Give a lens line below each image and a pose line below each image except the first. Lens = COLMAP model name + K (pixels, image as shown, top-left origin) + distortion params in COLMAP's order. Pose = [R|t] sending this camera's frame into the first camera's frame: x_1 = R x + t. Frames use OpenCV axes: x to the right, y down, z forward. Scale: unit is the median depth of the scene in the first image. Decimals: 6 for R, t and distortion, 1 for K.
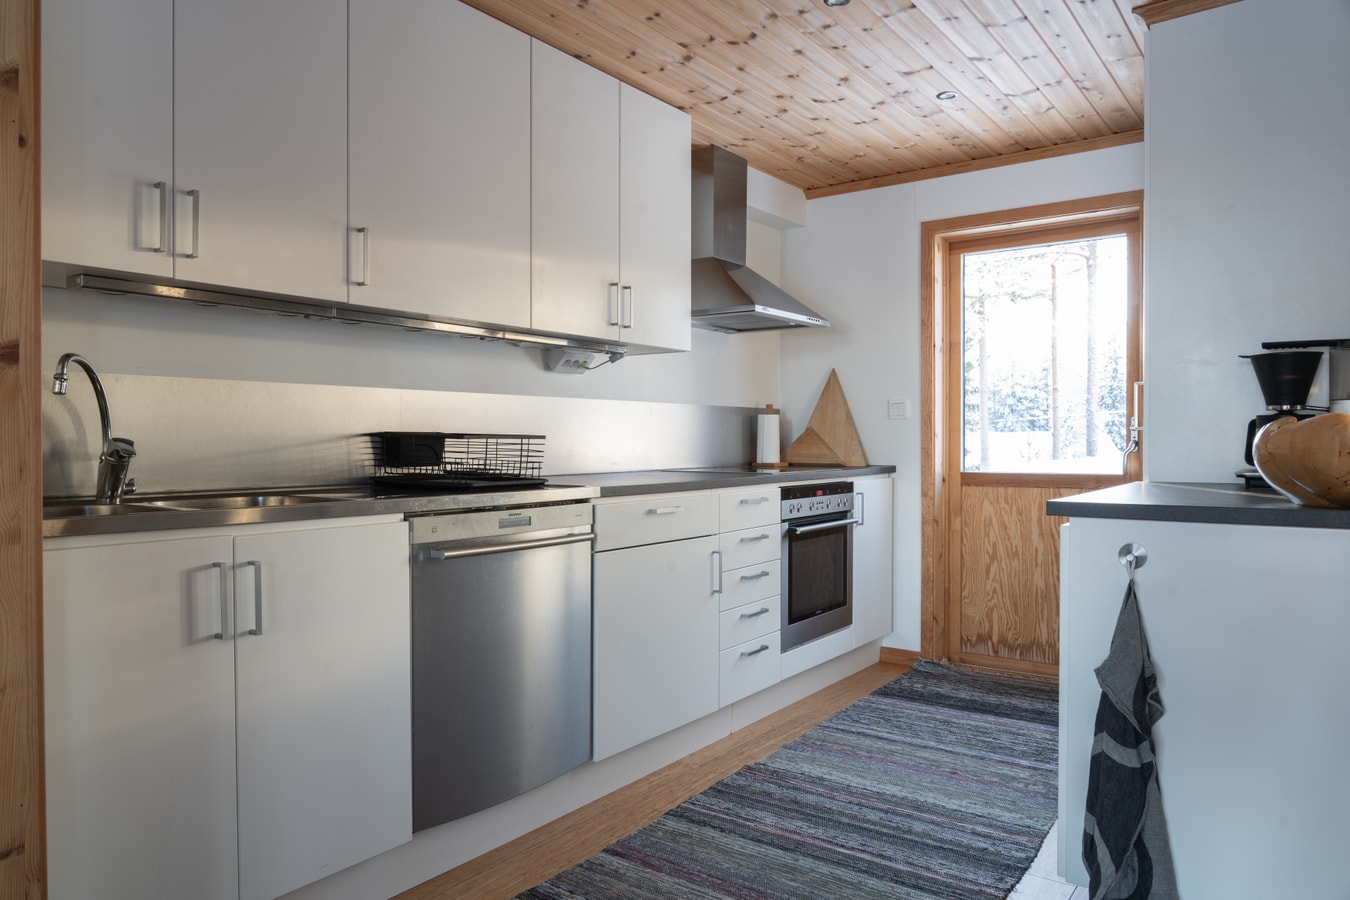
lens RADIAL K [[908.7, 0, 712.3], [0, 908.7, 454.7], [0, 0, 1]] dist [-0.028111, 0.009669]
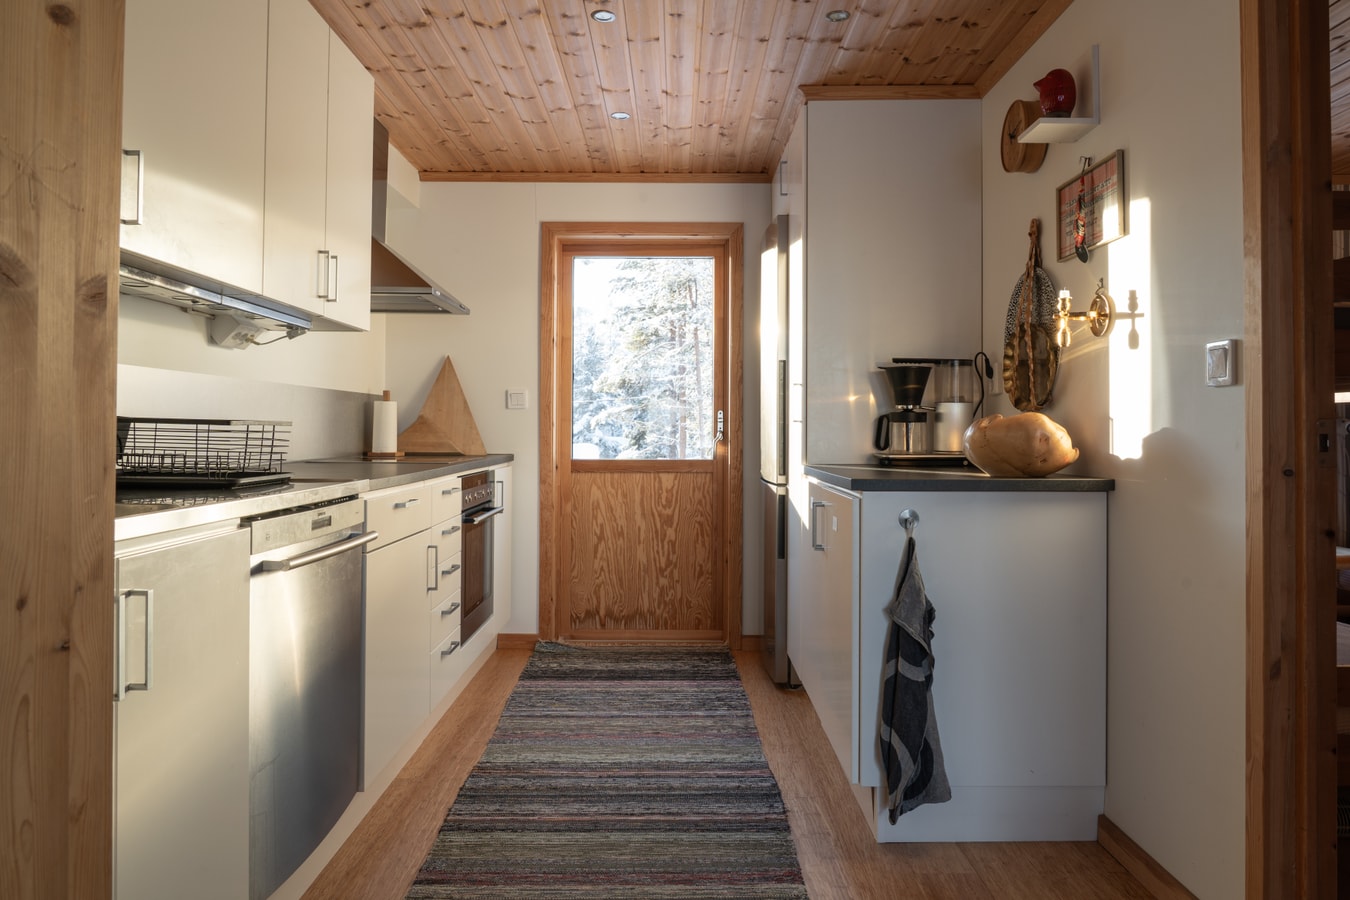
lens RADIAL K [[908.7, 0, 687.5], [0, 908.7, 416.7], [0, 0, 1]] dist [-0.028111, 0.009669]
pose [[0.802337, 0.014470, 0.596695, -0.324674], [0.003676, 0.999567, -0.029182, 0.000485], [-0.596859, 0.025608, 0.801937, 0.077693]]
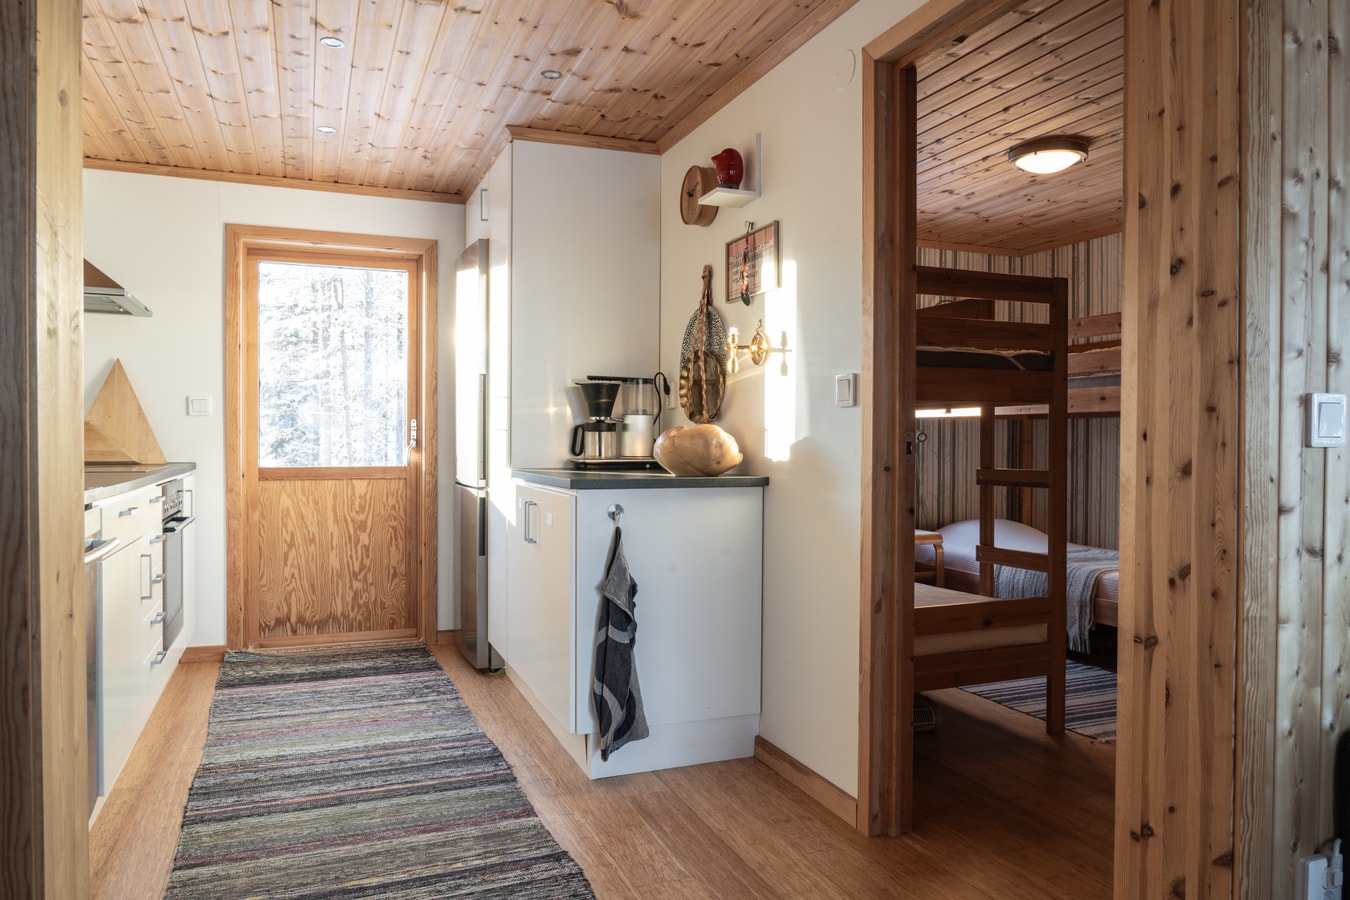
lens RADIAL K [[908.7, 0, 686.5], [0, 908.7, 456.0], [0, 0, 1]] dist [-0.028111, 0.009669]
pose [[0.517131, -0.010316, 0.855844, -0.468597], [0.007141, 0.999945, 0.007738, 0.001470], [-0.855876, 0.002111, 0.517176, 0.040901]]
